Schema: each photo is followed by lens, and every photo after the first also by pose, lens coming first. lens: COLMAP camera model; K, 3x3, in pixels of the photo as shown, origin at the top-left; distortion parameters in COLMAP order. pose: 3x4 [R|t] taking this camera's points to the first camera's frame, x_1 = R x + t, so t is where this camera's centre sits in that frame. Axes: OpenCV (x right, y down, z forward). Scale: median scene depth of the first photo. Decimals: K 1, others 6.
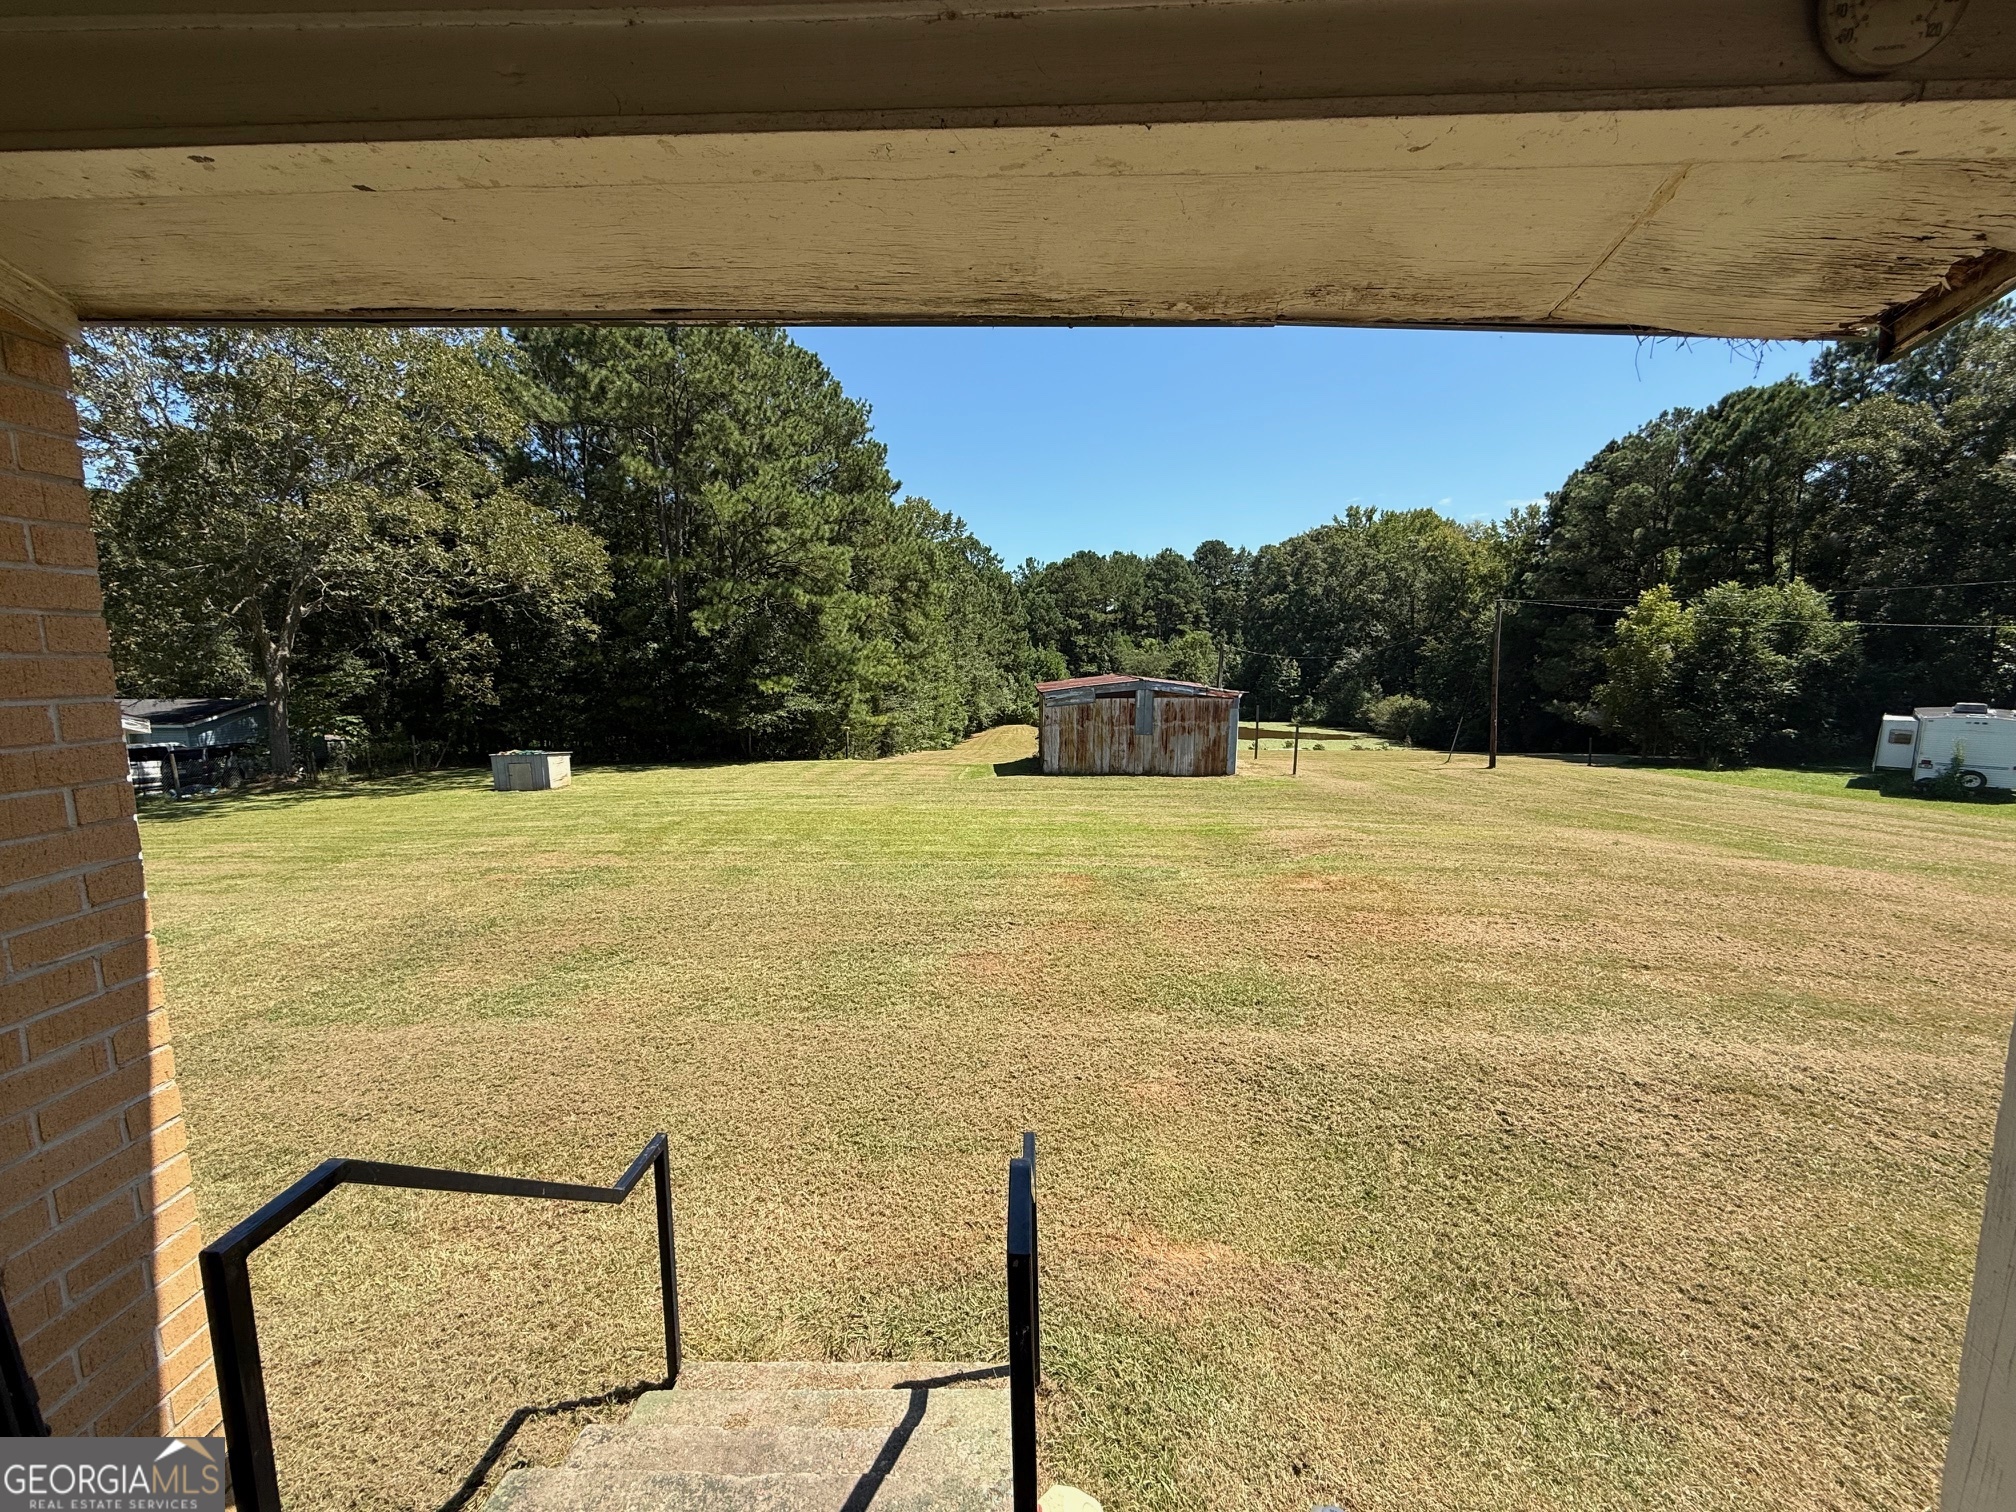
lens RADIAL K [[806.1, 0, 1010.7], [0, 806.1, 755.2], [0, 0, 1]] dist [-0.001298, -0.000377]
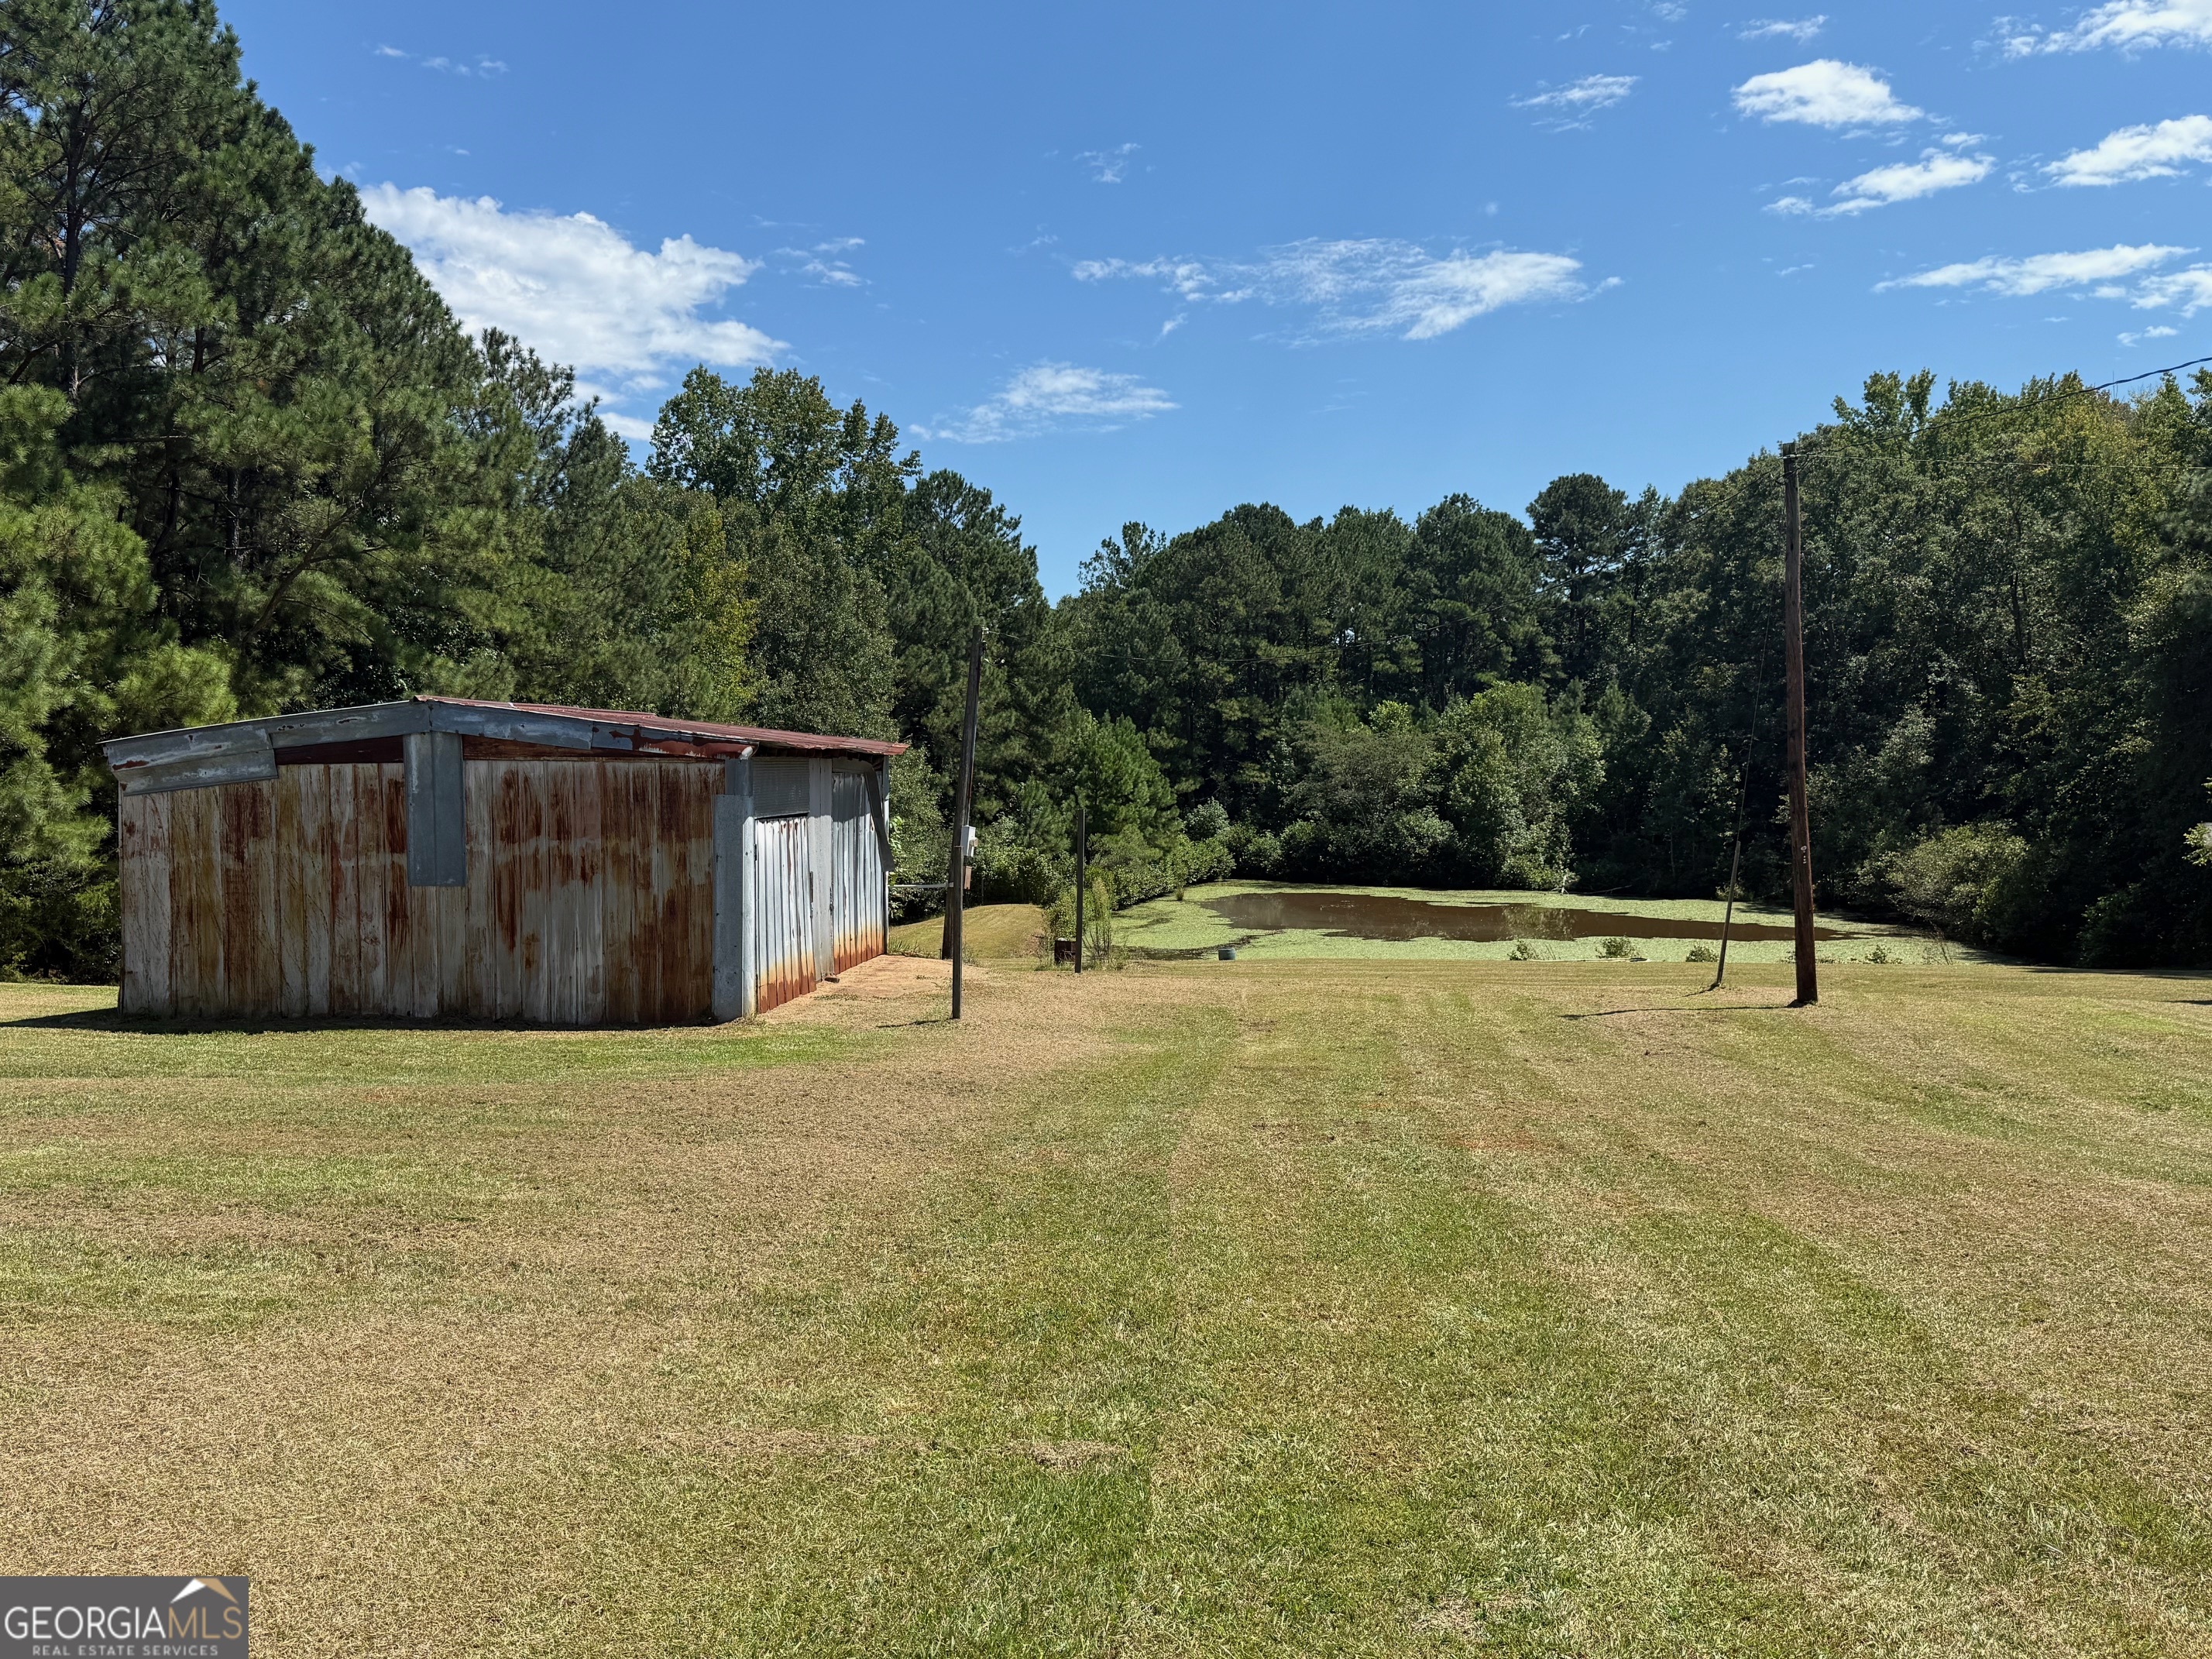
lens RADIAL K [[1798.2, 0, 1066.5], [0, 1798.2, 831.2], [0, 0, 1]] dist [0.123654, -0.208998]
pose [[0.997125, -0.005576, -0.075575, 0.090794], [-0.000835, 0.996420, -0.084533, 0.002350], [0.075776, 0.084353, 0.993550, 0.070313]]
